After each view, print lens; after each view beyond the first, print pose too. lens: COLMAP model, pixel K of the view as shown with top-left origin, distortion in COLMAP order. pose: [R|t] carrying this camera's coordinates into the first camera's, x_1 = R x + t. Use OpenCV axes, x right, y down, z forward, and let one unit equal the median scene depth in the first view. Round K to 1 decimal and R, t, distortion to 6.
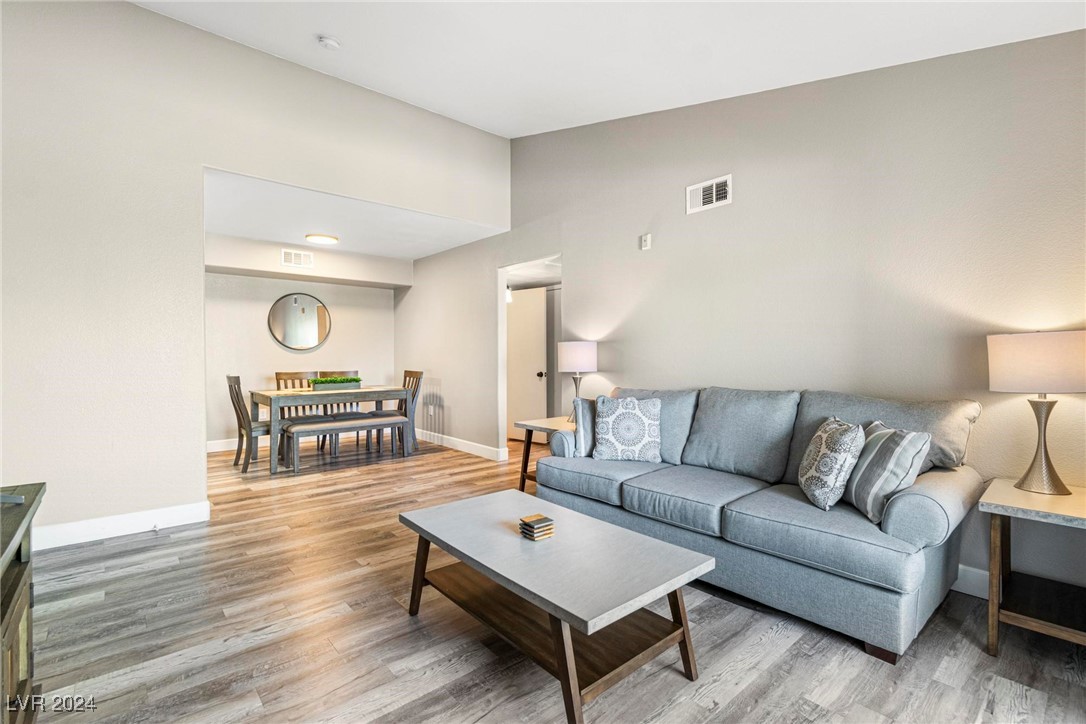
lens RADIAL K [[486.6, 0, 551.7], [0, 486.6, 362.4], [0, 0, 1]] dist [0.004202, -0.002299]
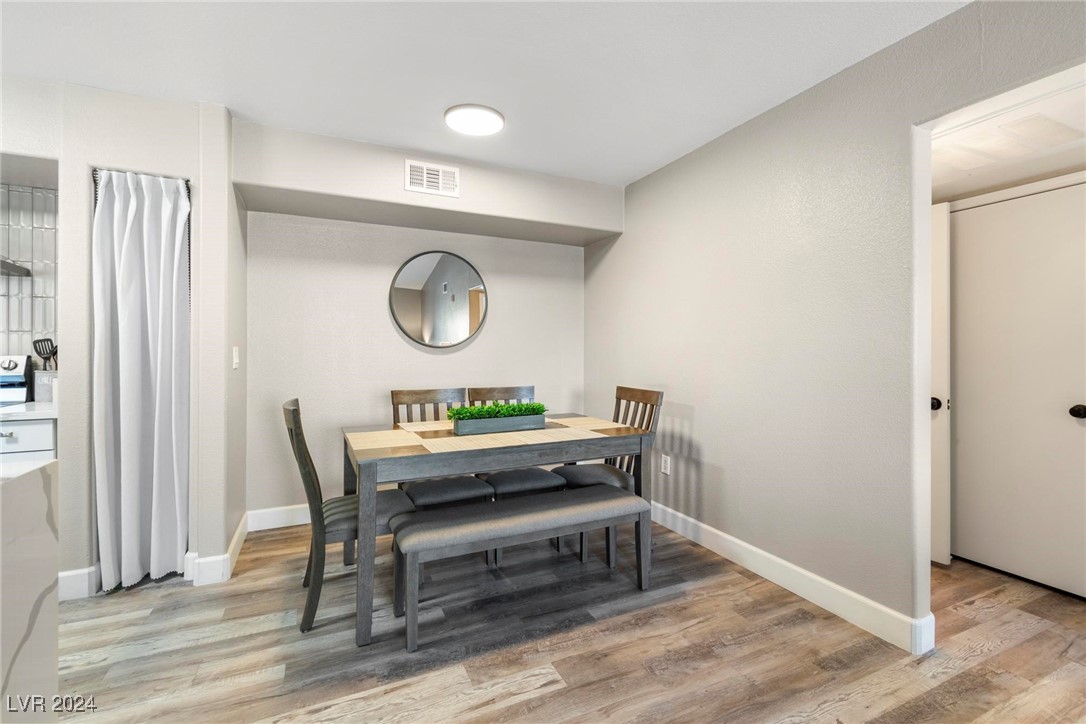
lens RADIAL K [[486.6, 0, 551.6], [0, 486.6, 348.2], [0, 0, 1]] dist [0.004202, -0.002299]
pose [[0.959758, -0.001751, -0.280823, -0.254757], [-0.004232, 0.999777, -0.020699, -0.015353], [0.280796, 0.021055, 0.959536, 0.545633]]
